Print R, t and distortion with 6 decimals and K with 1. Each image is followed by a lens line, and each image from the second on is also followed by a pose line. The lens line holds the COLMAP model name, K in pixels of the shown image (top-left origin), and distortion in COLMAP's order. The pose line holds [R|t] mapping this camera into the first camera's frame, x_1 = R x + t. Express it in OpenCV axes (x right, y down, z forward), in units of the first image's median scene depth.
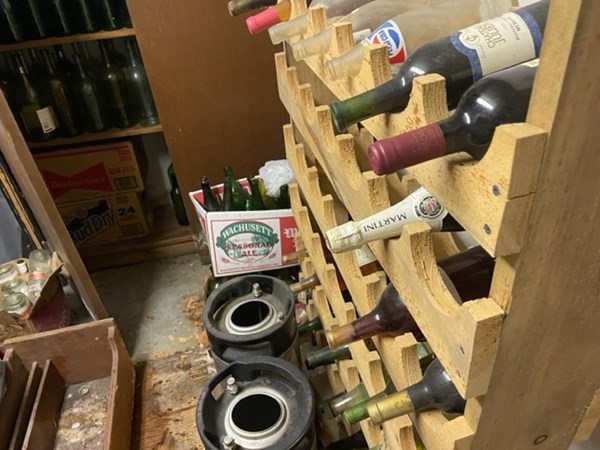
lens RADIAL K [[458.7, 0, 298.7], [0, 458.7, 220.7], [0, 0, 1]] dist [0.071086, -0.091213]
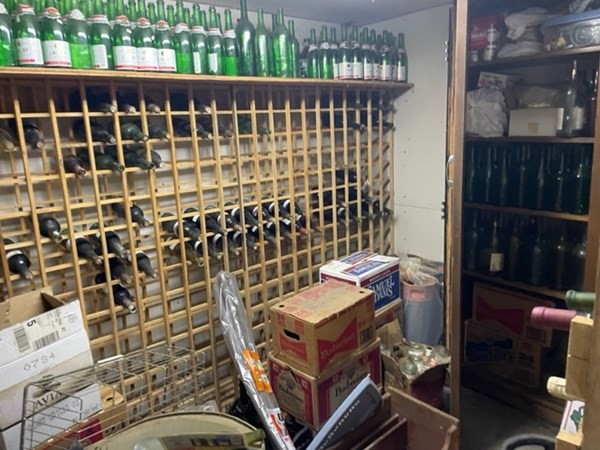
lens RADIAL K [[458.7, 0, 299.9], [0, 458.7, 223.4], [0, 0, 1]] dist [0.071086, -0.091213]
pose [[0.505360, 0.244323, -0.827597, 0.245303], [-0.493216, 0.868758, -0.044700, 0.020637], [0.708060, 0.430774, 0.559540, -0.177631]]
